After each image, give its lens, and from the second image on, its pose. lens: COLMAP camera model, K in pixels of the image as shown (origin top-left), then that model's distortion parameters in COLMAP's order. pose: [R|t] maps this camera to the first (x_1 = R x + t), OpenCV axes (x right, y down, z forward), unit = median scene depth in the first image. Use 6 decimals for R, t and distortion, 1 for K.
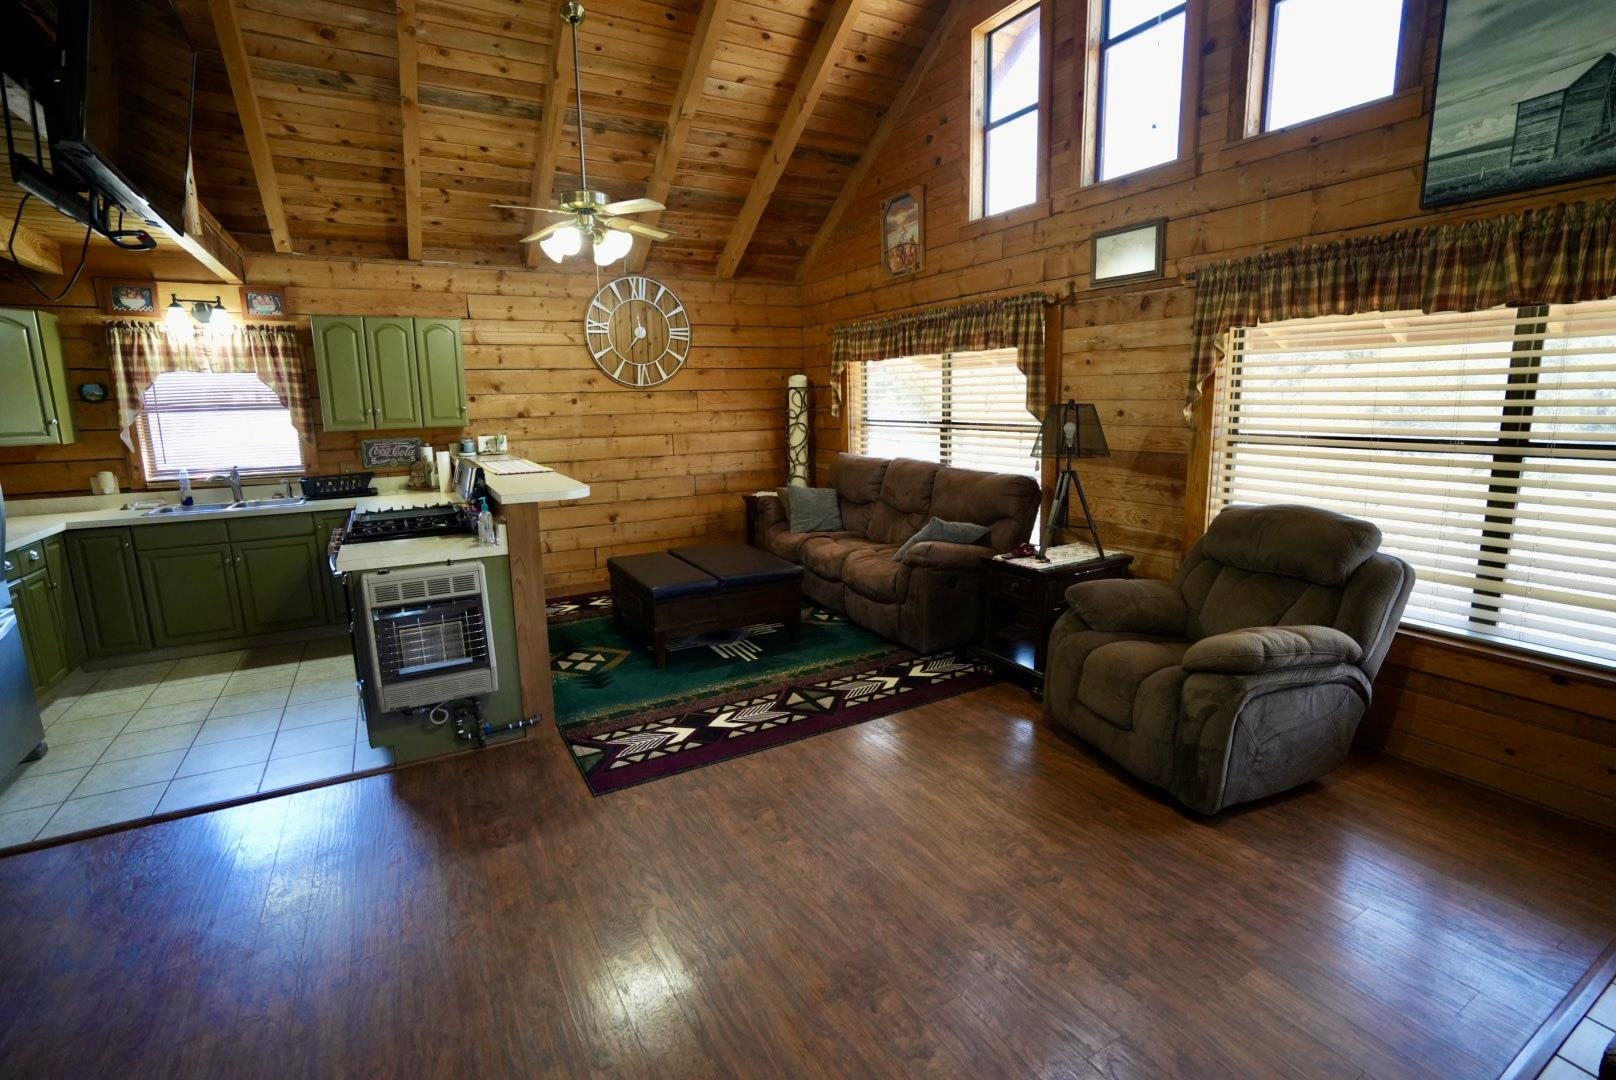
lens RADIAL K [[738.0, 0, 813.3], [0, 738.0, 536.1], [0, 0, 1]] dist [-0.051667, 0.016510]
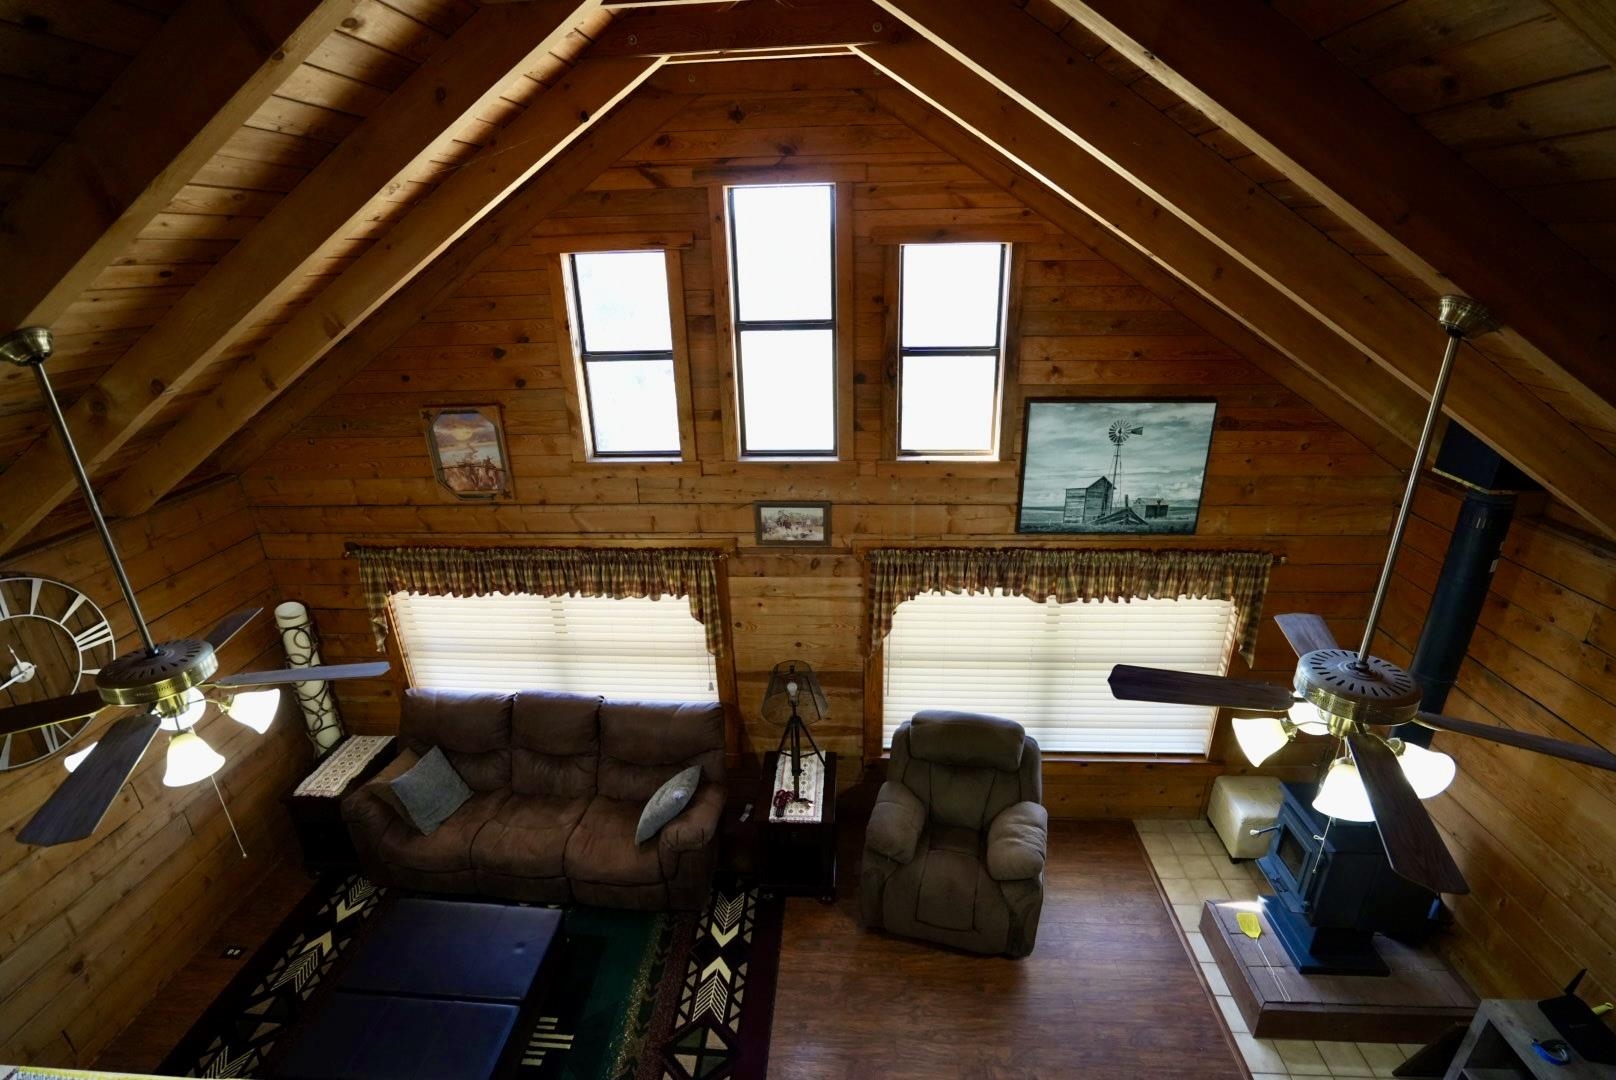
lens RADIAL K [[738.0, 0, 808.6], [0, 738.0, 540.2], [0, 0, 1]] dist [-0.051667, 0.016510]
pose [[0.555996, -0.303238, 0.773896, -0.445491], [0.167097, 0.952845, 0.253307, -0.630255], [-0.814215, -0.011522, 0.580449, 0.293764]]
